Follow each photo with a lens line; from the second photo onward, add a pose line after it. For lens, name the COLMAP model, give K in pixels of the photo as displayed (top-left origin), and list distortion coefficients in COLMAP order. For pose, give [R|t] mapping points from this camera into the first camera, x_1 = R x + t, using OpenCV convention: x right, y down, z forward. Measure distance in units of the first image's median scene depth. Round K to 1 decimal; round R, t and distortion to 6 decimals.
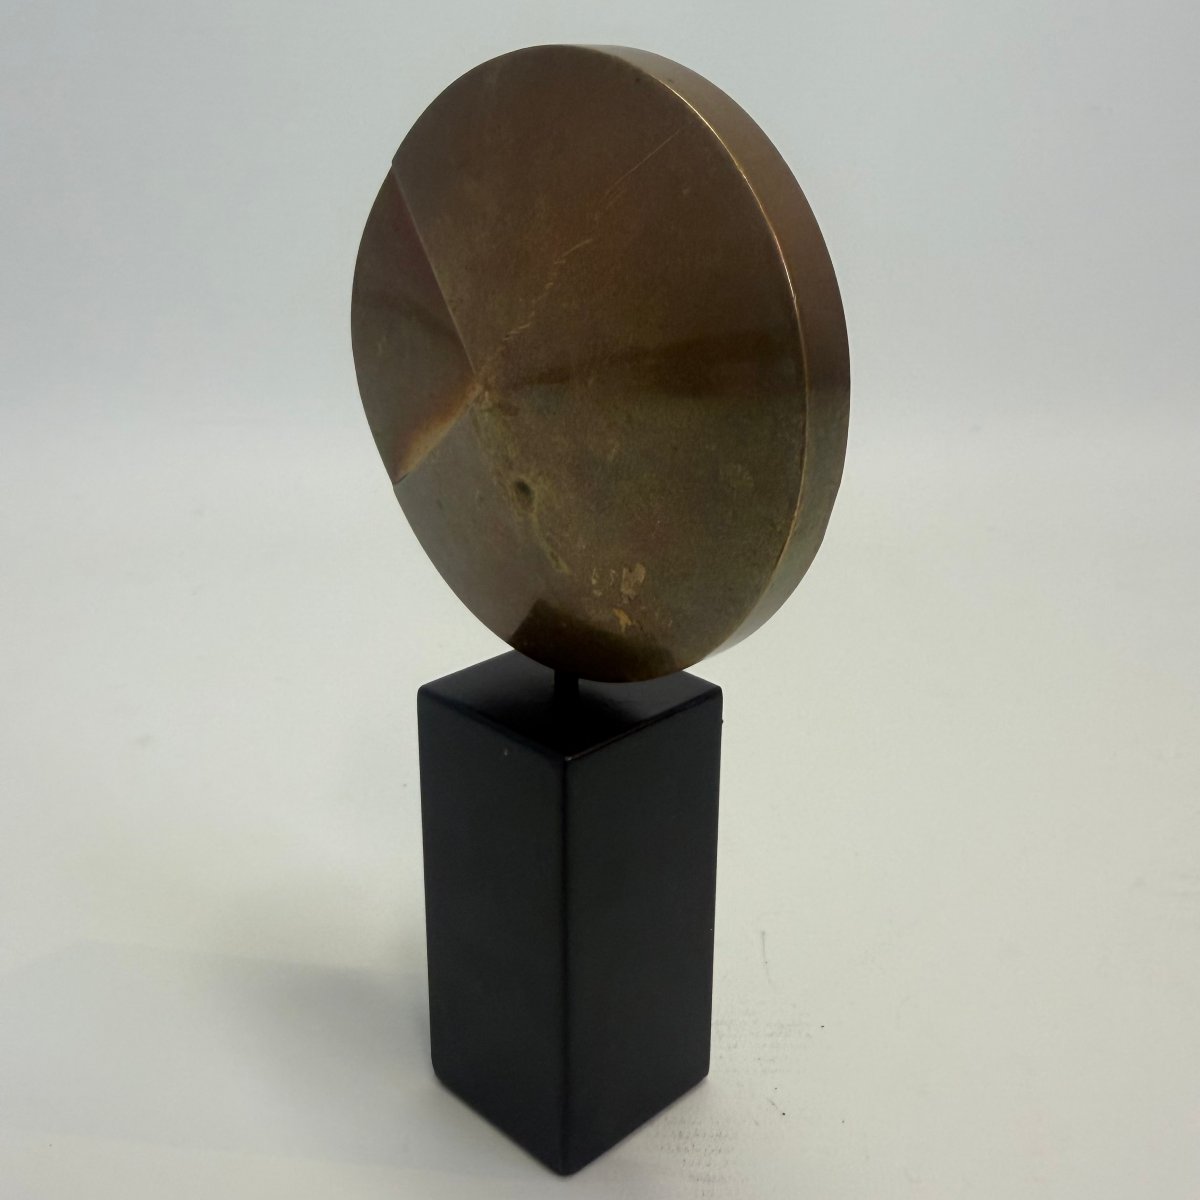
lens RADIAL K [[1338.5, 0, 603.6], [0, 1338.5, 595.0], [0, 0, 1]] dist [0.025183, 0.000000]
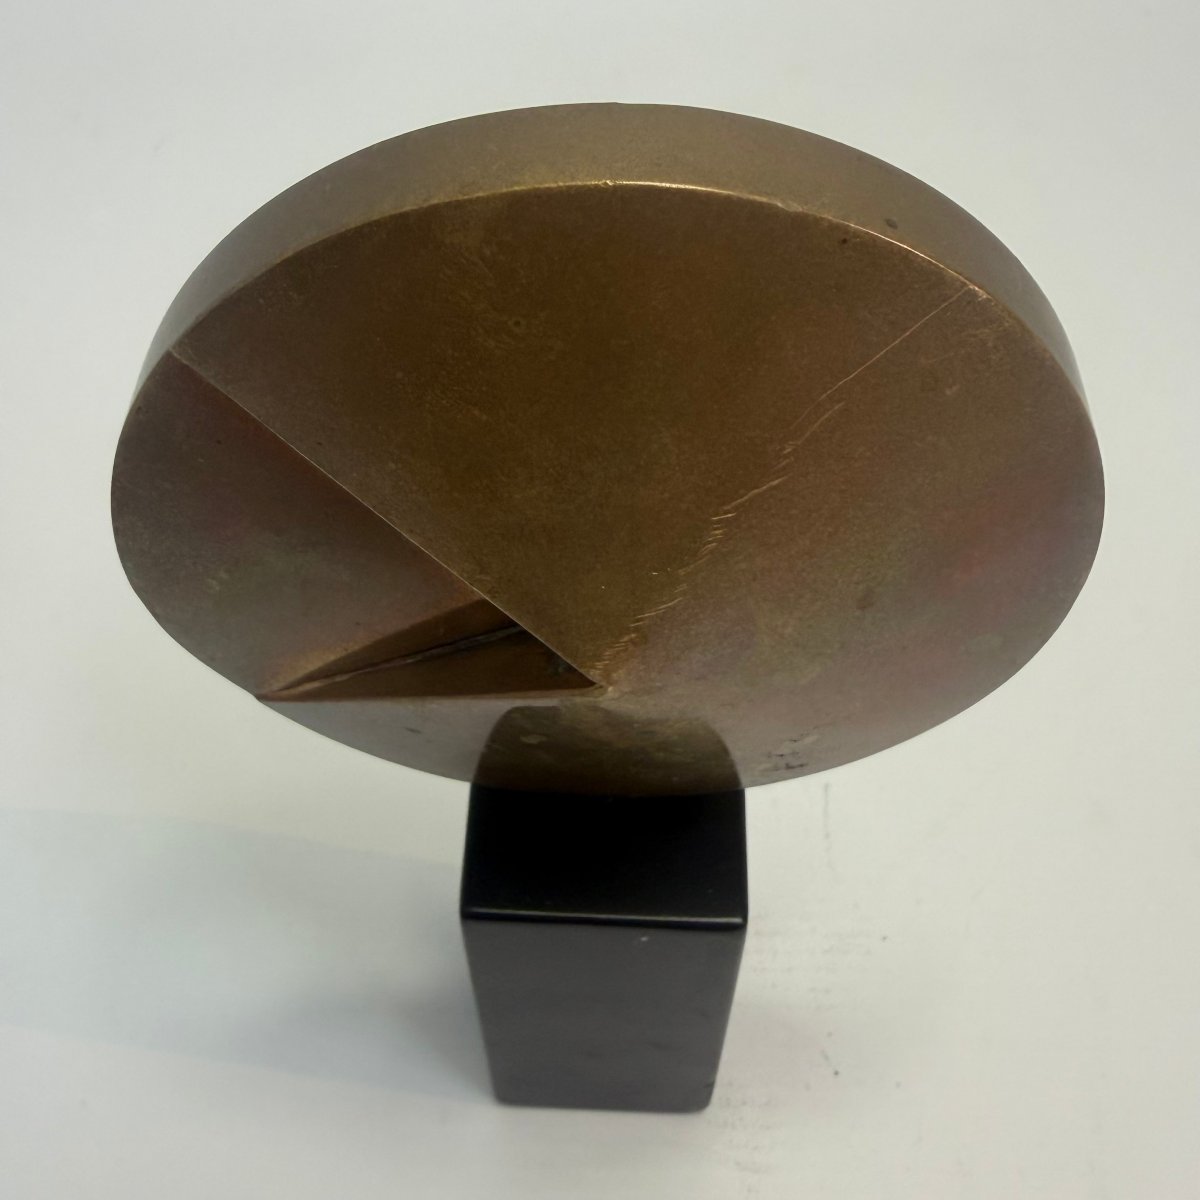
lens RADIAL K [[1338.5, 0, 573.7], [0, 1338.5, 552.2], [0, 0, 1]] dist [0.025183, 0.000000]
pose [[0.746095, -0.534942, 0.396459, -0.329495], [0.251855, 0.777919, 0.575683, -0.593048], [-0.616370, -0.329664, 0.715129, 0.583367]]
